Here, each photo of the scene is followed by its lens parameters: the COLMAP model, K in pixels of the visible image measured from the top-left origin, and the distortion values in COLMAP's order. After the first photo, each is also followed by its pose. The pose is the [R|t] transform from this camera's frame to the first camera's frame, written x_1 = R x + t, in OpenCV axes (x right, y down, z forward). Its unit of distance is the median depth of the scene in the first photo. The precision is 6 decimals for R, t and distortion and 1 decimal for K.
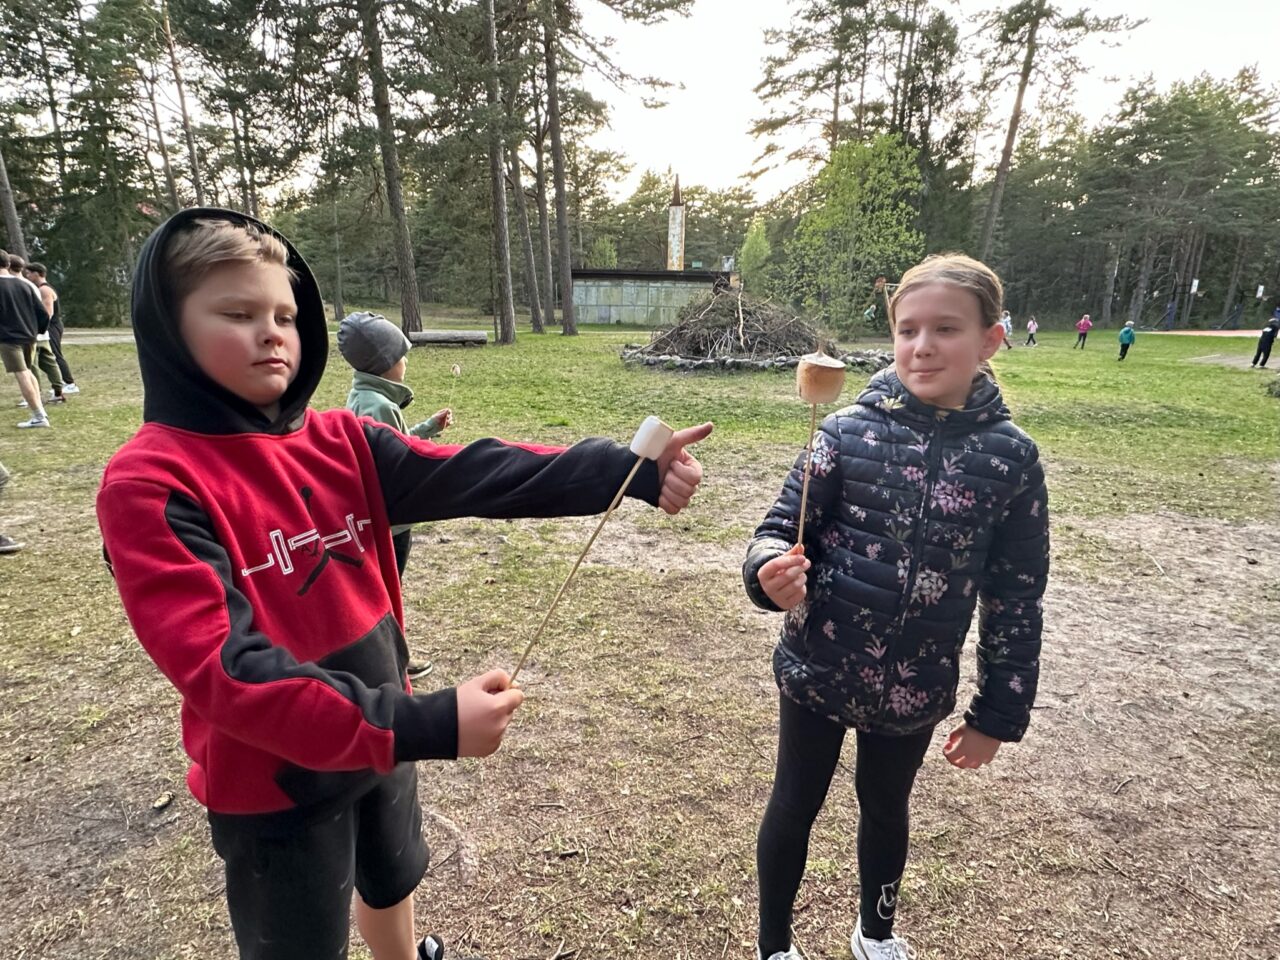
lens RADIAL K [[722.2, 0, 644.5], [0, 722.2, 464.5], [0, 0, 1]] dist [0.006967, -0.000138]
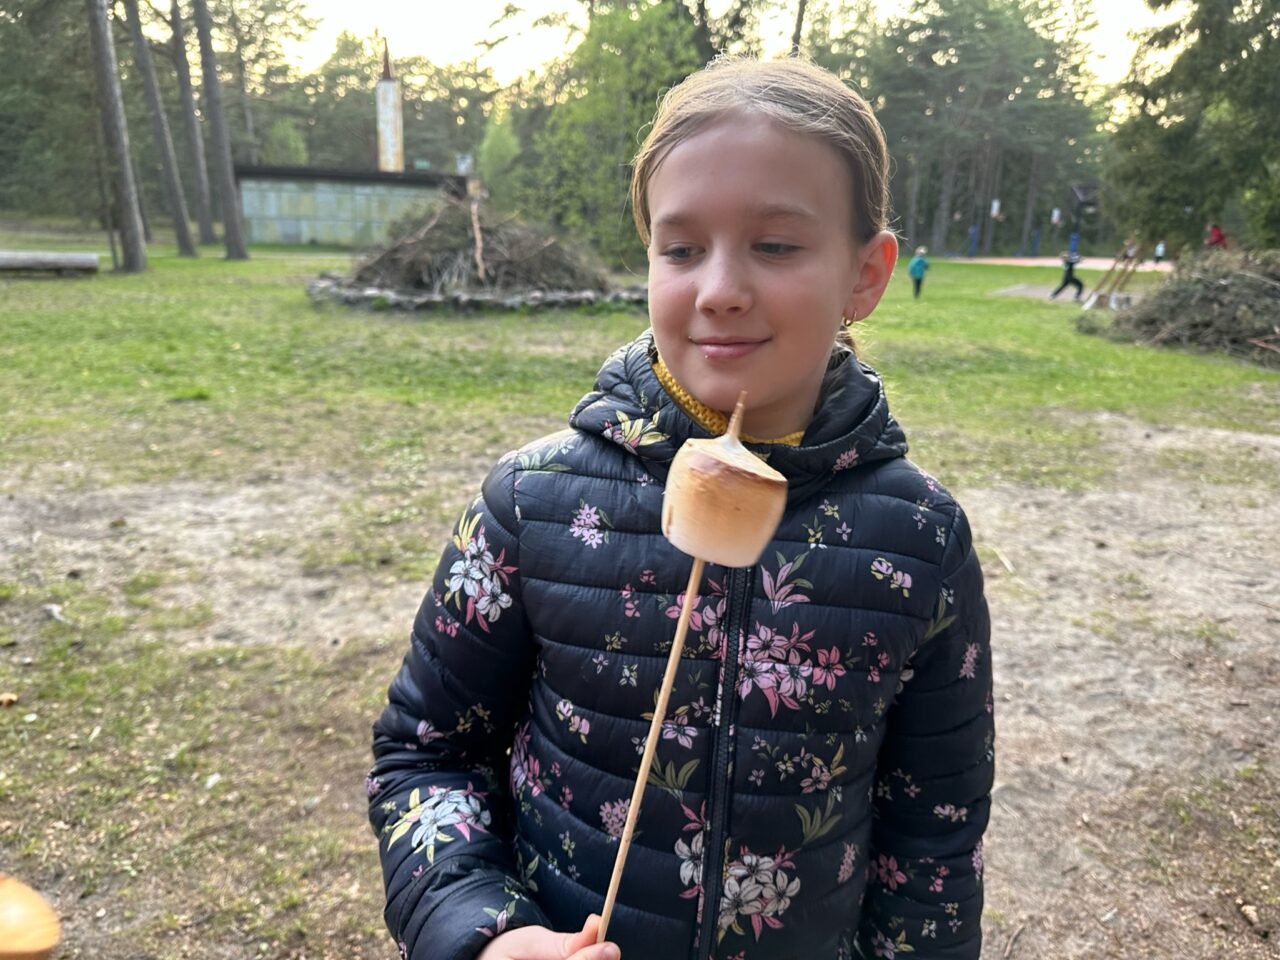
lens RADIAL K [[905.5, 0, 640.0], [0, 905.5, 480.0], [0, 0, 1]] dist [0.005915, -0.010493]
pose [[0.959549, -0.063417, 0.274305, 0.057925], [0.046896, 0.996692, 0.066381, -0.025748], [-0.277608, -0.050833, 0.959349, 0.147167]]
